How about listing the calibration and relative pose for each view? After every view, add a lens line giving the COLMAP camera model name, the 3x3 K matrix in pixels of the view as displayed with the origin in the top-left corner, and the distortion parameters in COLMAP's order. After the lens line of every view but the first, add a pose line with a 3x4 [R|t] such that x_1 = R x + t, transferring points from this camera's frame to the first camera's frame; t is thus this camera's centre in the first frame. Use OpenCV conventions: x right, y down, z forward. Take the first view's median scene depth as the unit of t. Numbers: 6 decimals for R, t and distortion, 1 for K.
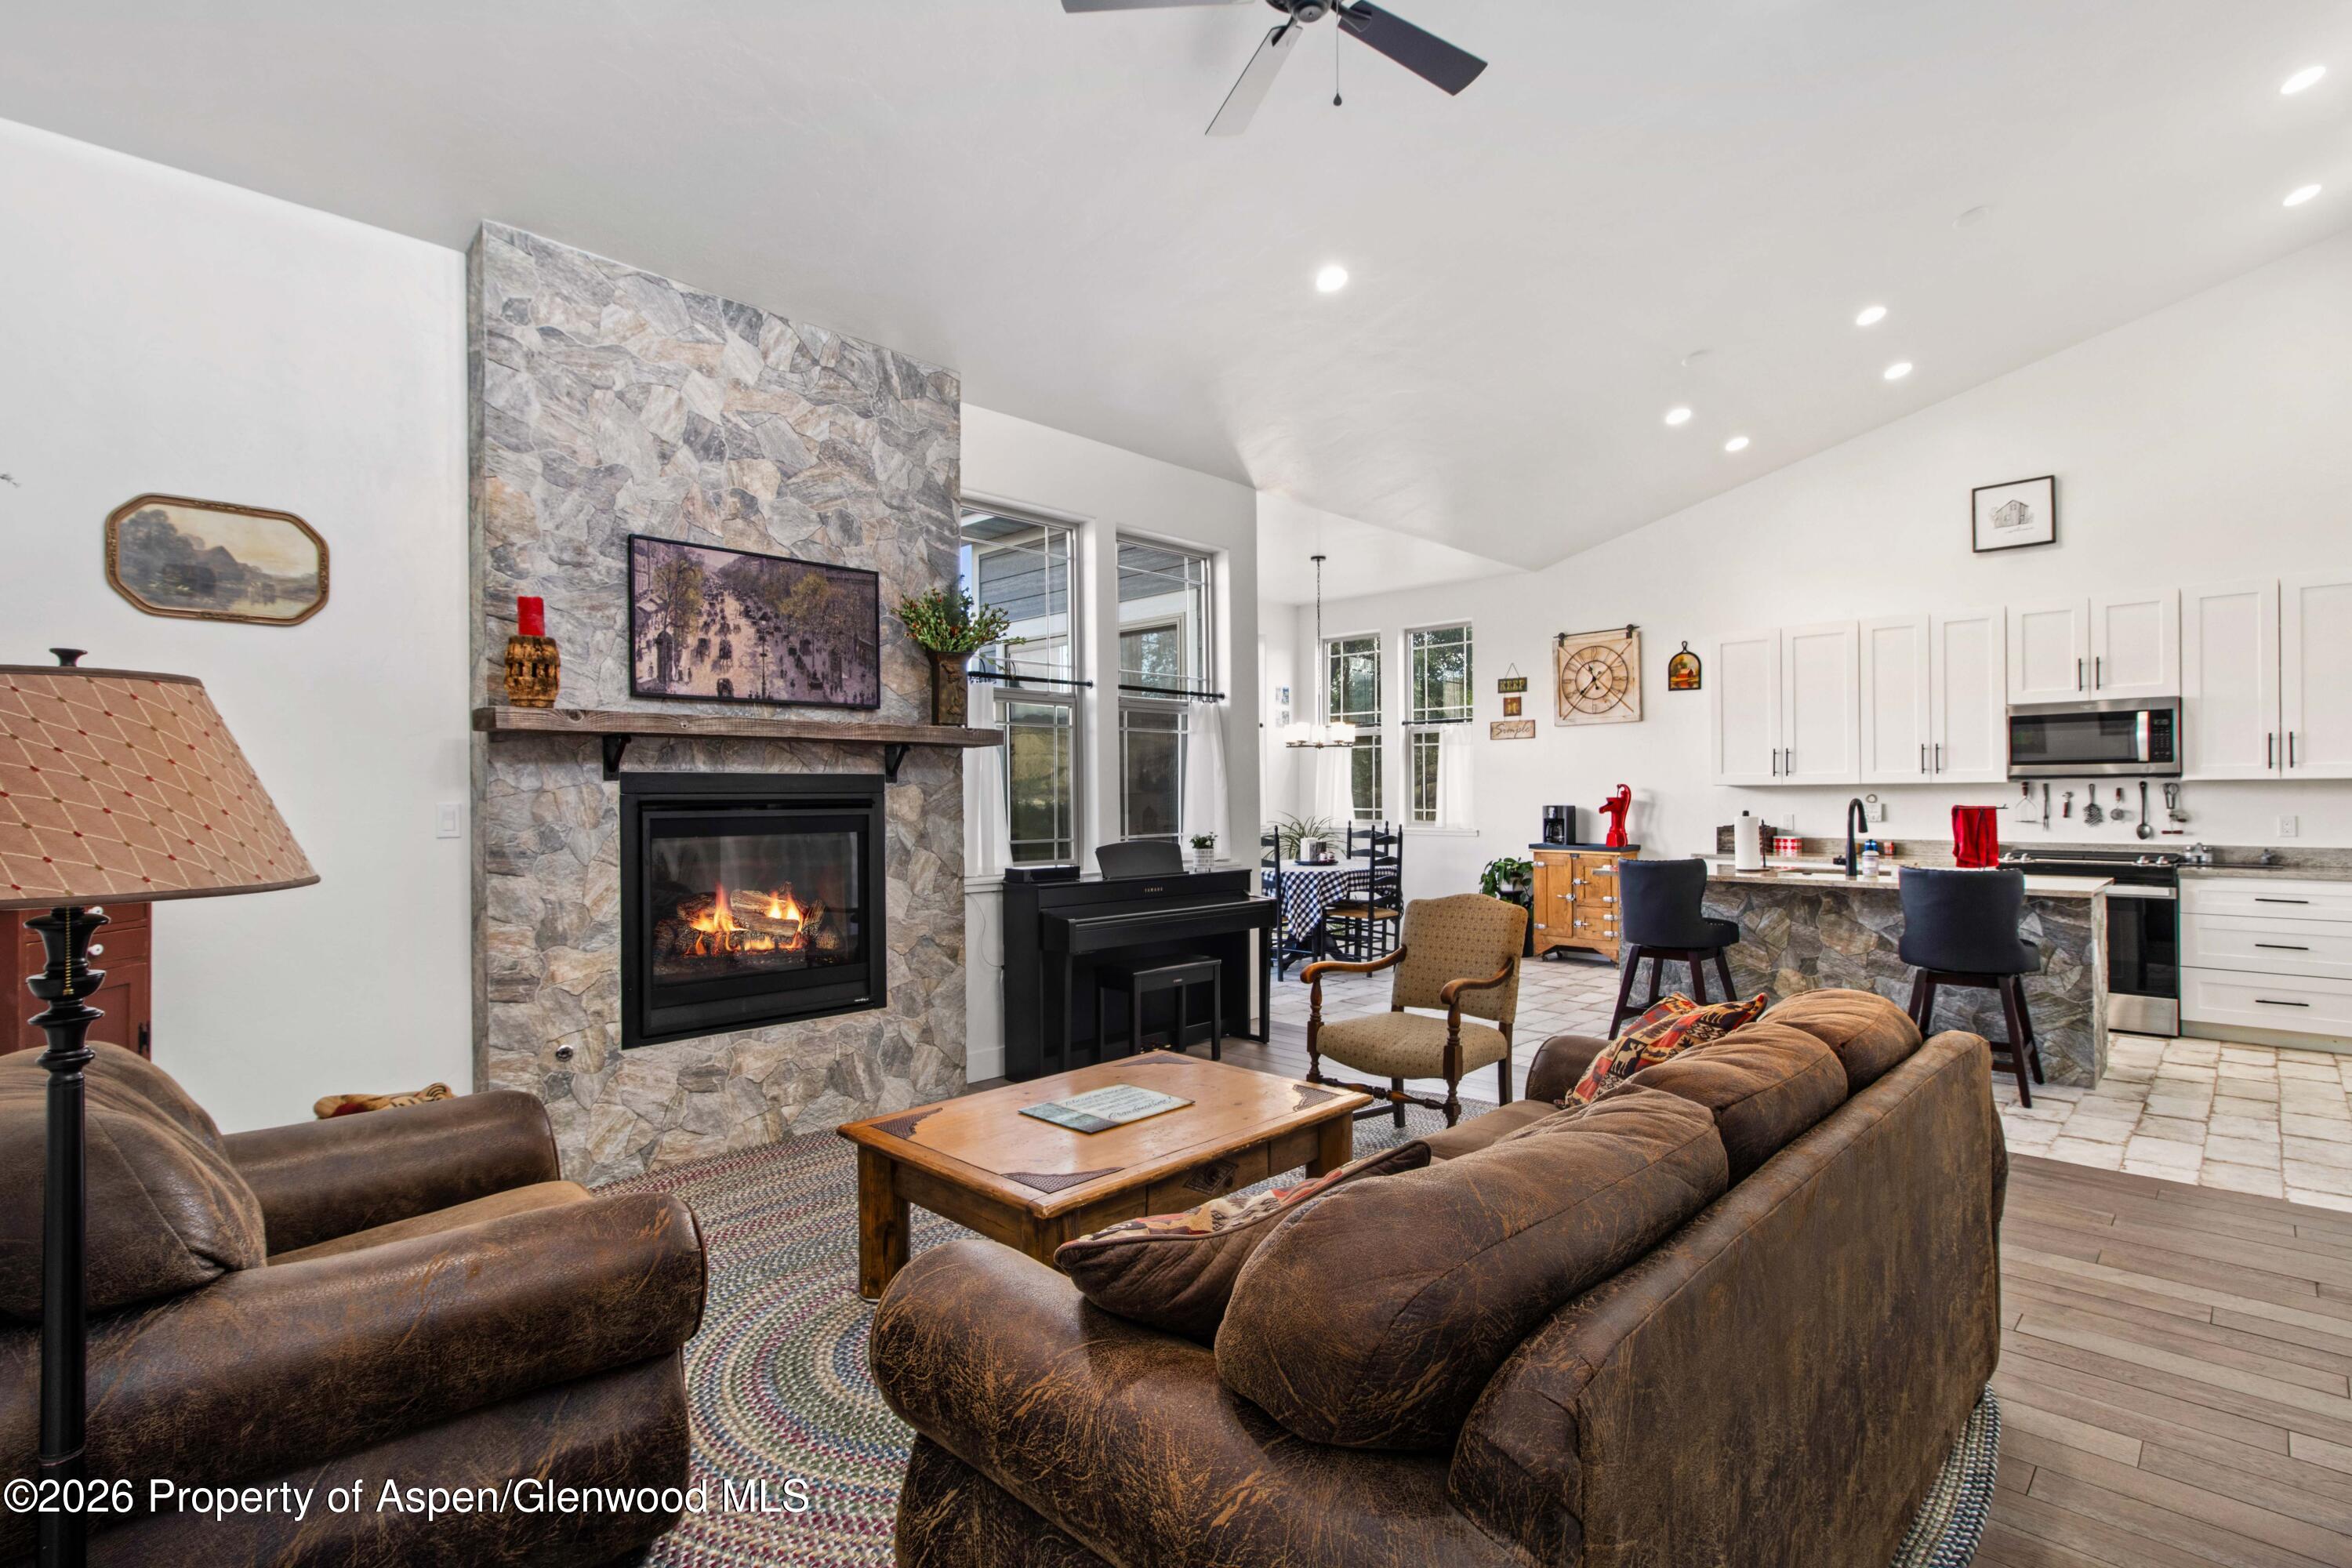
lens RADIAL K [[1105.2, 0, 1172.7], [0, 1105.2, 793.5], [0, 0, 1]] dist [0.000453, 0.000179]
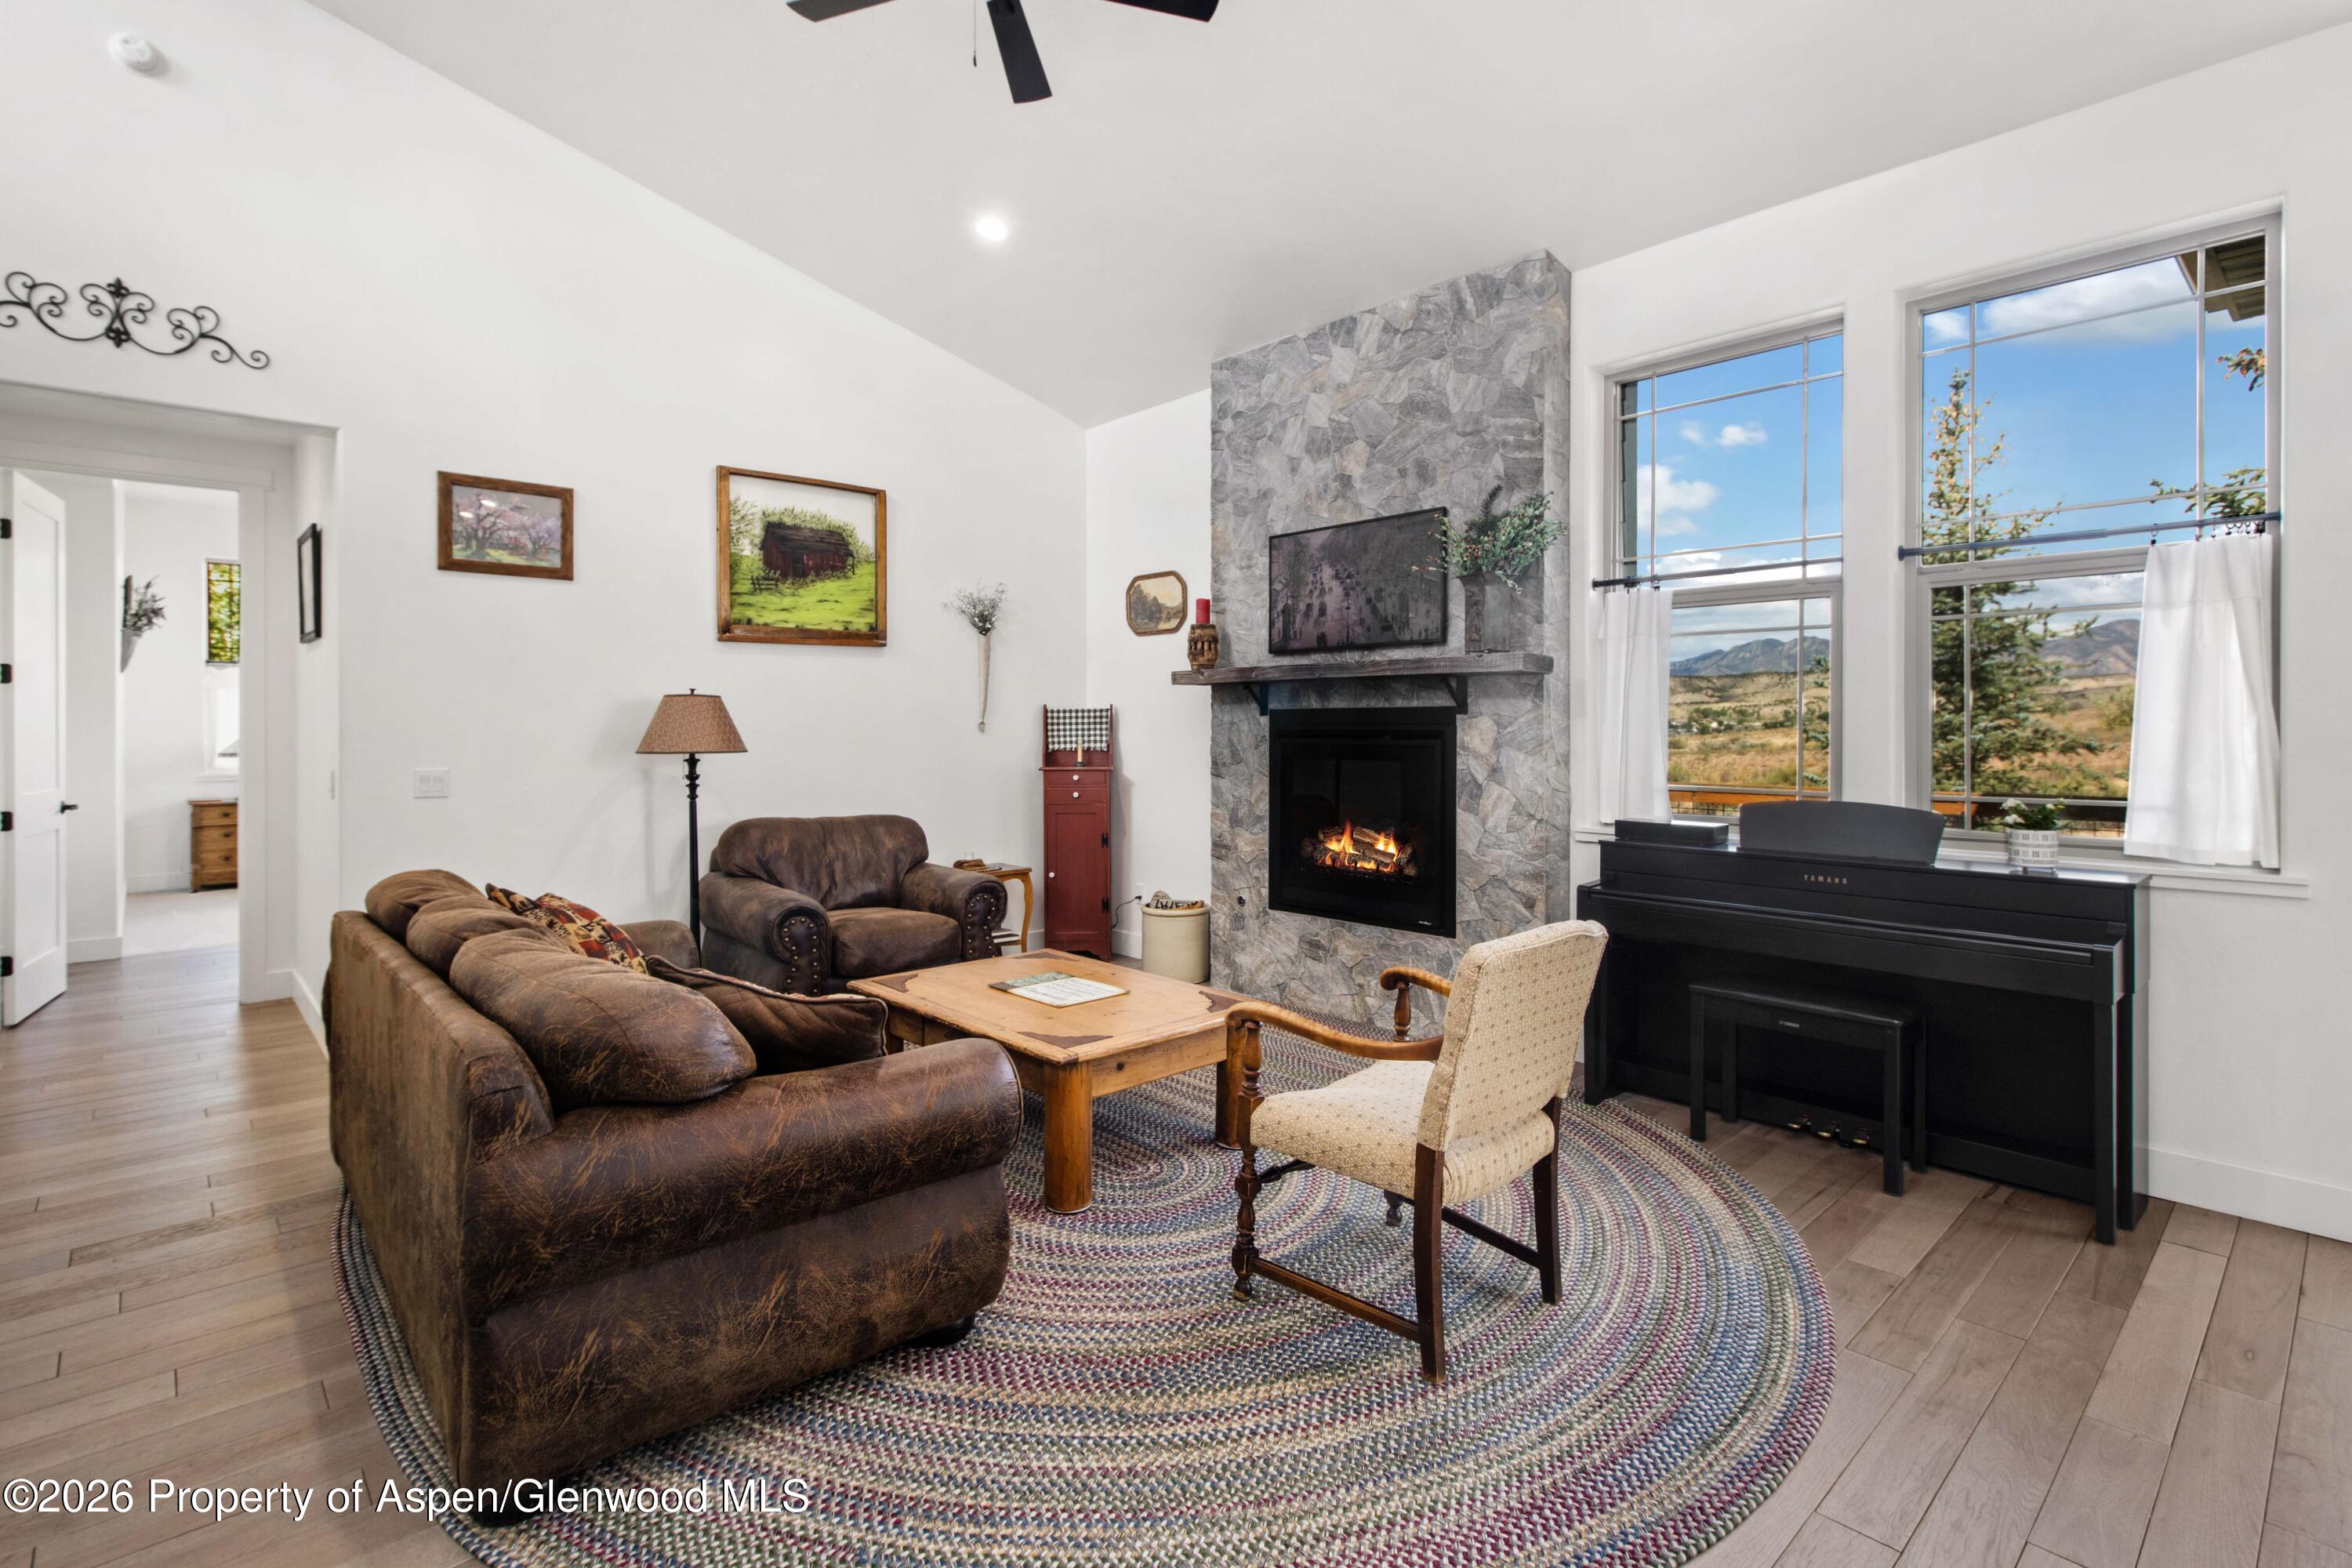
lens RADIAL K [[1119.0, 0, 1207.0], [0, 1119.0, 732.2], [0, 0, 1]] dist [0.000686, 0.000391]
pose [[-0.036604, 0.009909, -0.999281, 0.810945], [0.001118, 0.999951, 0.009875, -0.004153], [0.999329, -0.000756, -0.036613, 0.866341]]
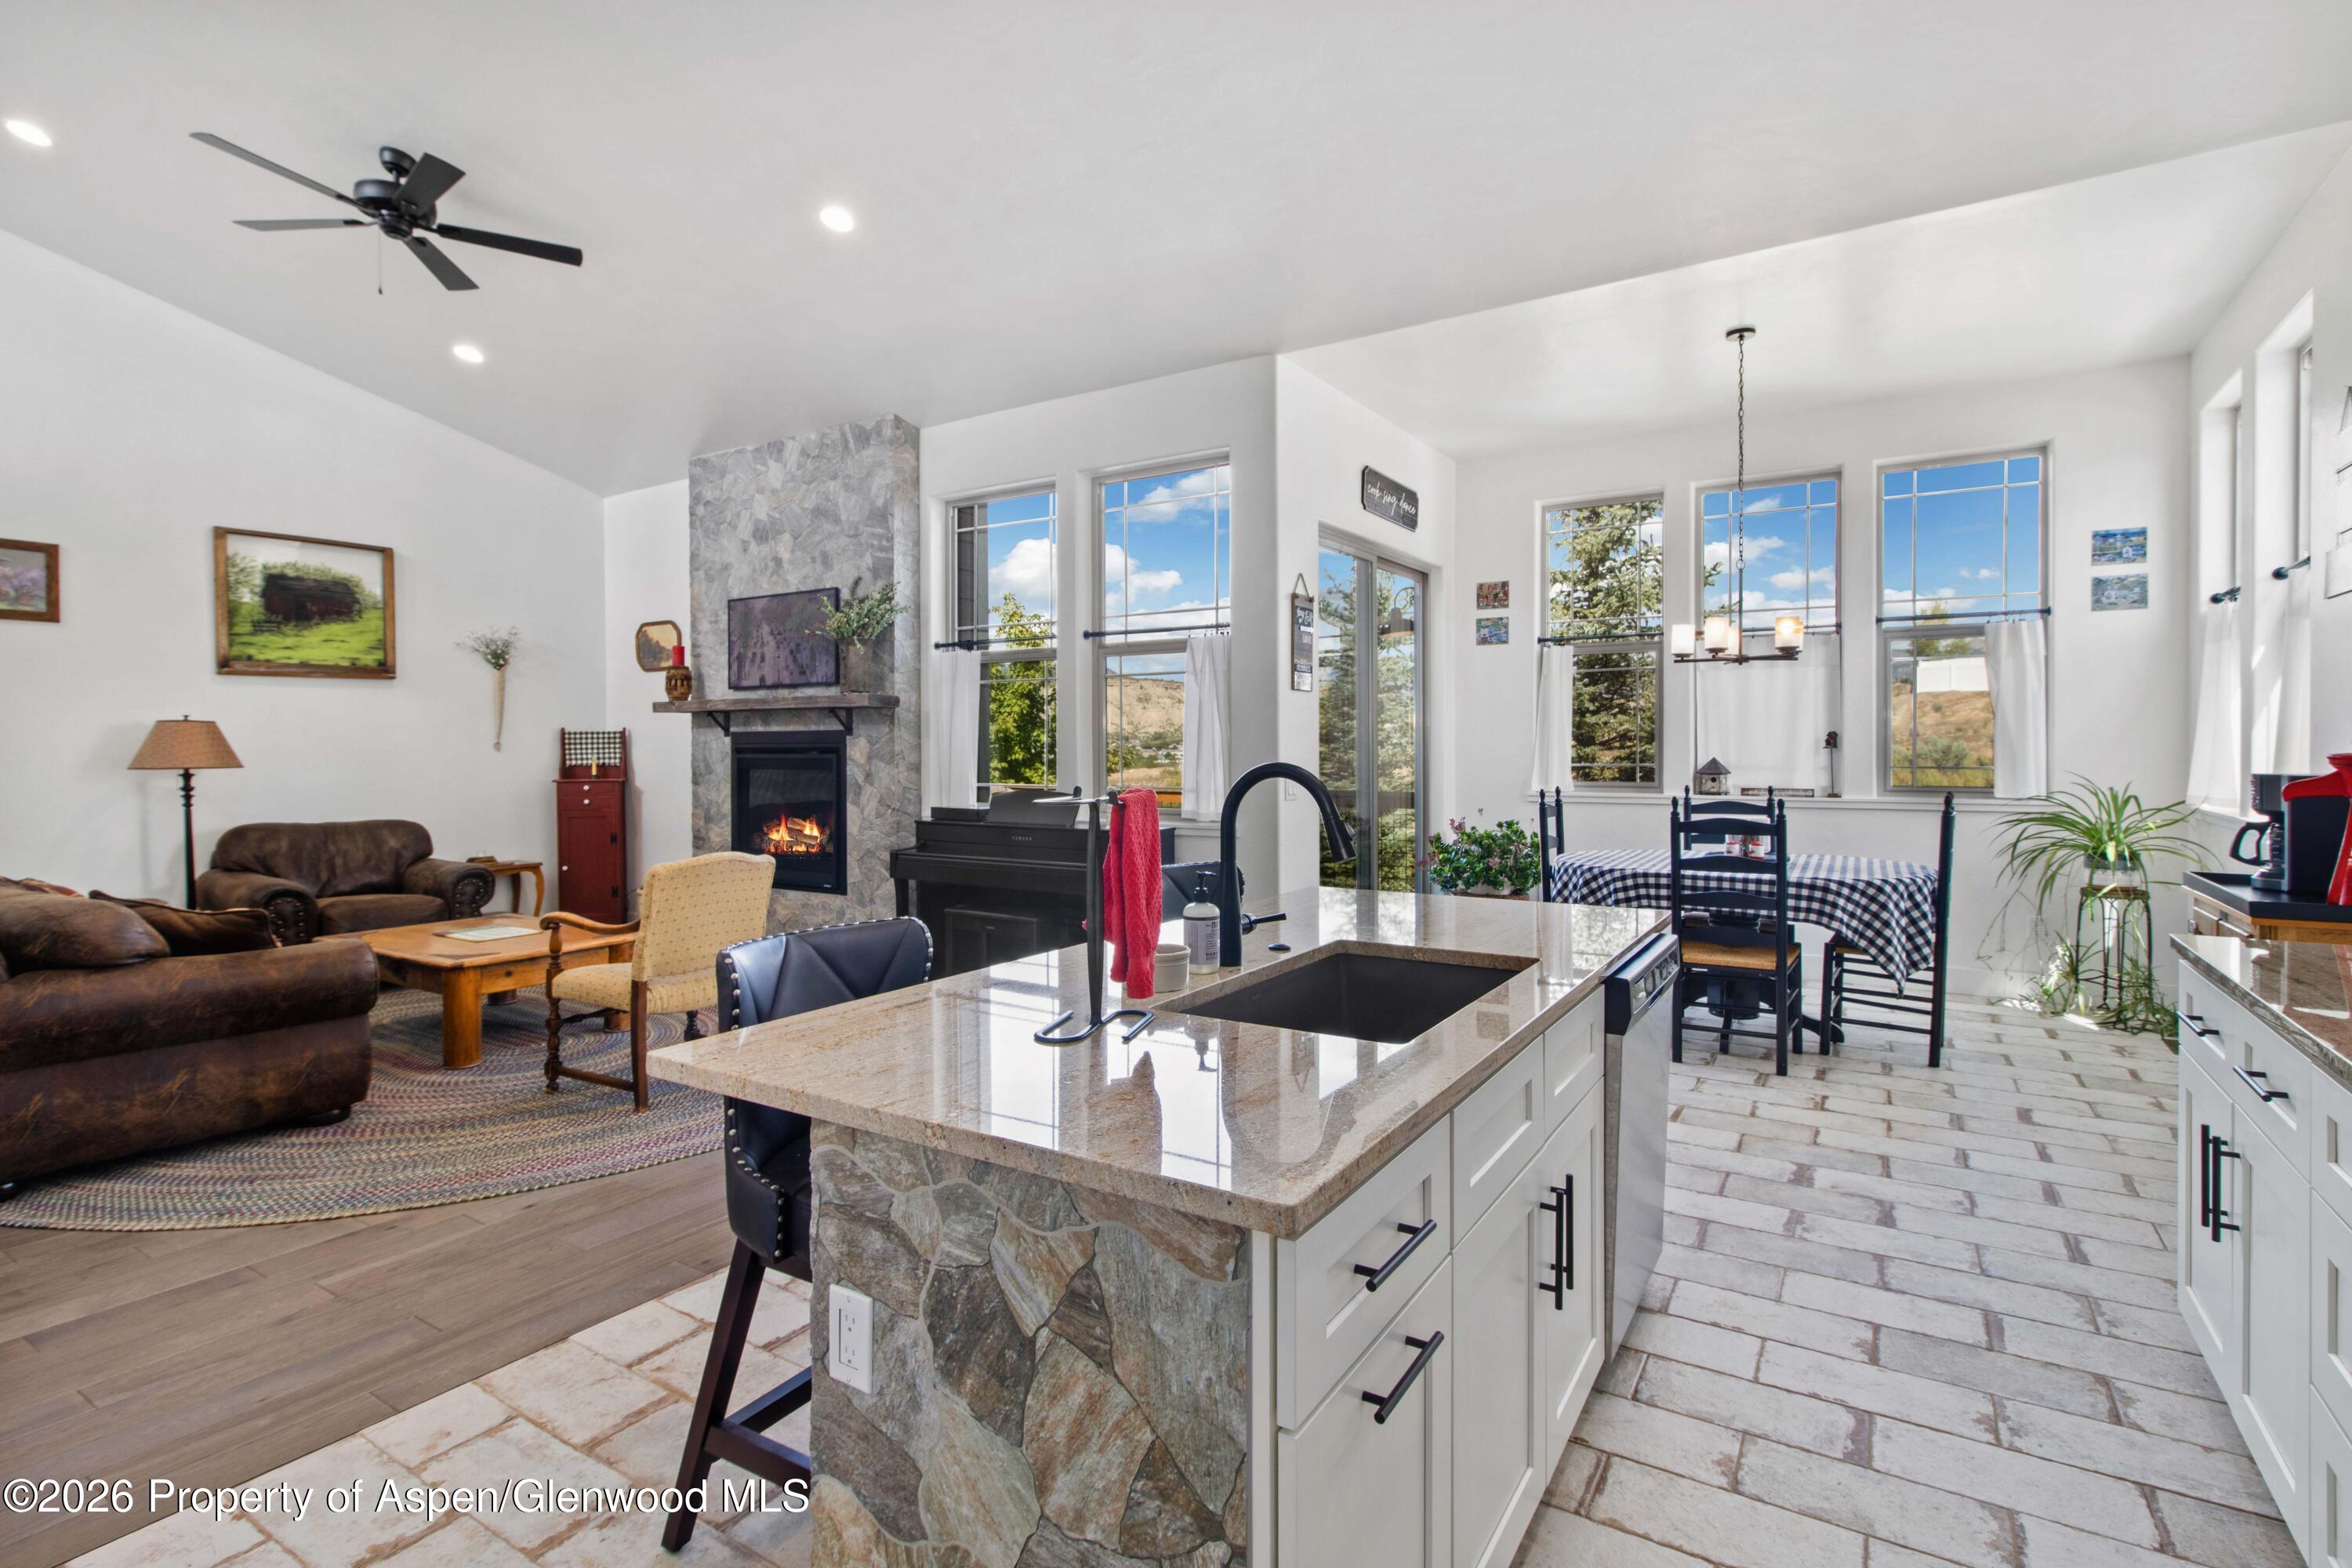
lens RADIAL K [[1109.9, 0, 1232.6], [0, 1109.9, 760.2], [0, 0, 1]] dist [0.001185, 0.000136]
pose [[0.232316, 0.017112, -0.972490, 1.305578], [0.003574, 0.999823, 0.018446, -0.003308], [0.972634, -0.007761, 0.232214, 1.226667]]
